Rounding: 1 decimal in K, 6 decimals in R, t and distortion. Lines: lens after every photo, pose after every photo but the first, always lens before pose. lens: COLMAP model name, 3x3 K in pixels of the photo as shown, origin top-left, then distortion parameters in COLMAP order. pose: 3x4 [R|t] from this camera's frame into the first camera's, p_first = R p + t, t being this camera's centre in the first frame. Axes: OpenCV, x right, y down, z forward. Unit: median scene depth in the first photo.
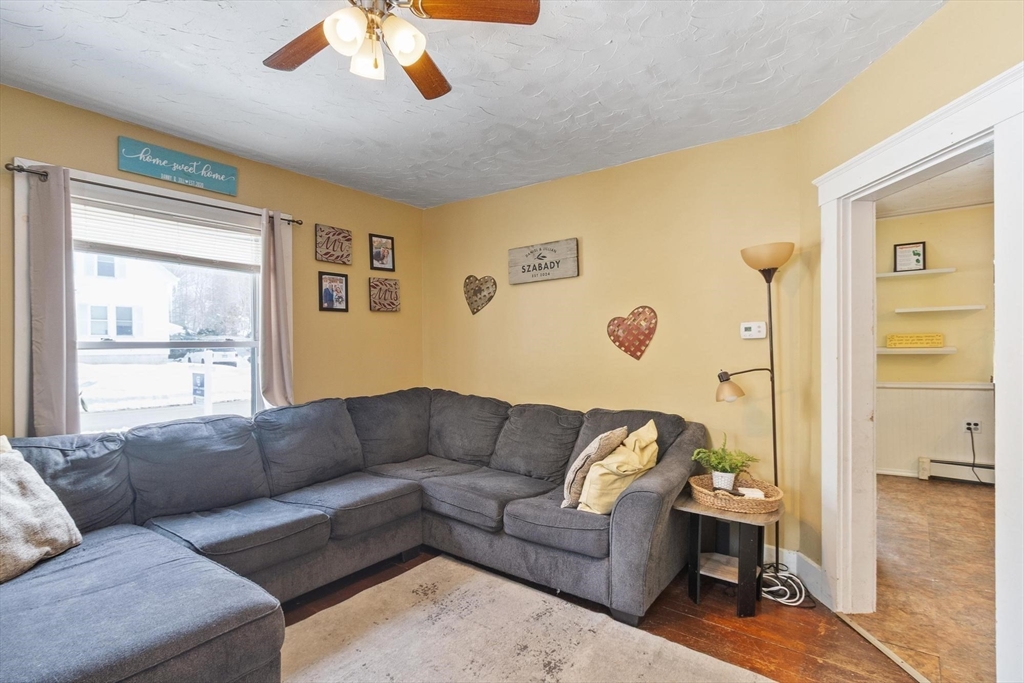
lens RADIAL K [[518.8, 0, 512.3], [0, 518.8, 346.5], [0, 0, 1]] dist [0.019110, 0.000450]
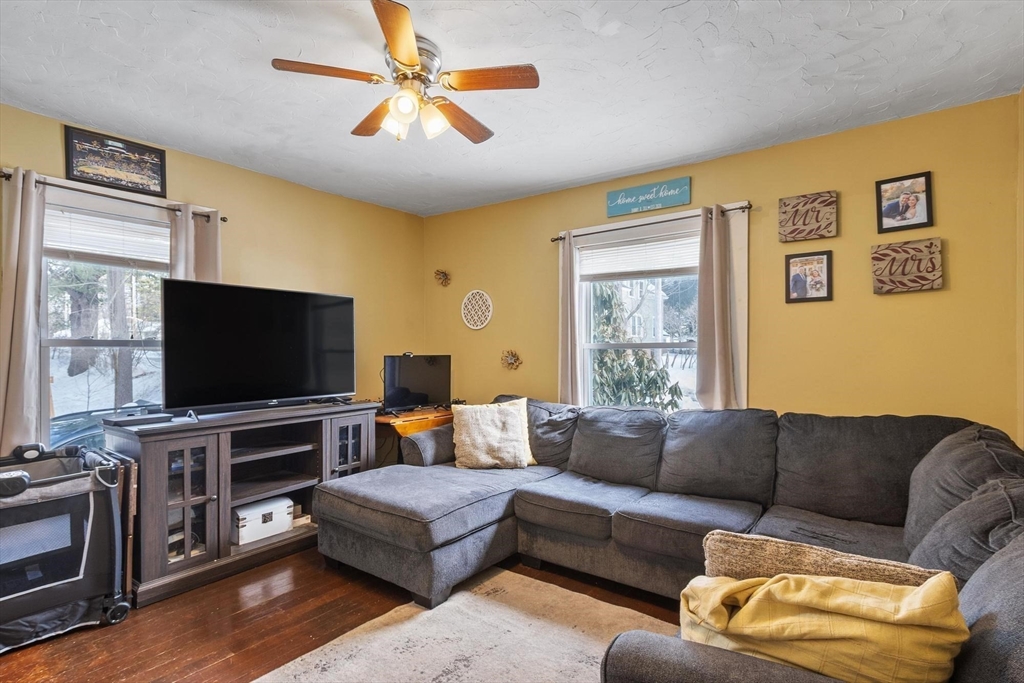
lens RADIAL K [[527.6, 0, 518.0], [0, 527.6, 355.5], [0, 0, 1]] dist [0.000116, -0.003915]
pose [[-0.017107, 0.016576, -0.999716, 0.470873], [0.002637, 0.999860, 0.016533, -0.001017], [0.999850, -0.002353, -0.017148, 0.588188]]
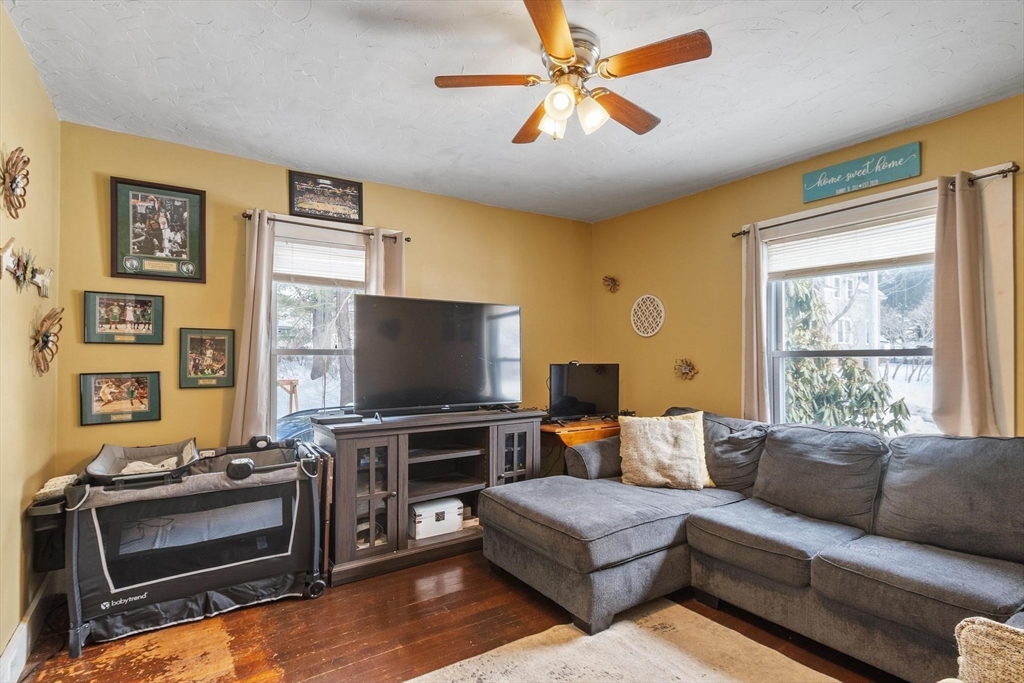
lens RADIAL K [[527.6, 0, 502.7], [0, 527.6, 353.3], [0, 0, 1]] dist [0.000116, -0.003915]
pose [[-0.362269, -0.003671, -0.932066, 0.433723], [0.003025, 0.999982, -0.005115, 0.000051], [0.932069, -0.004673, -0.362252, 0.595760]]
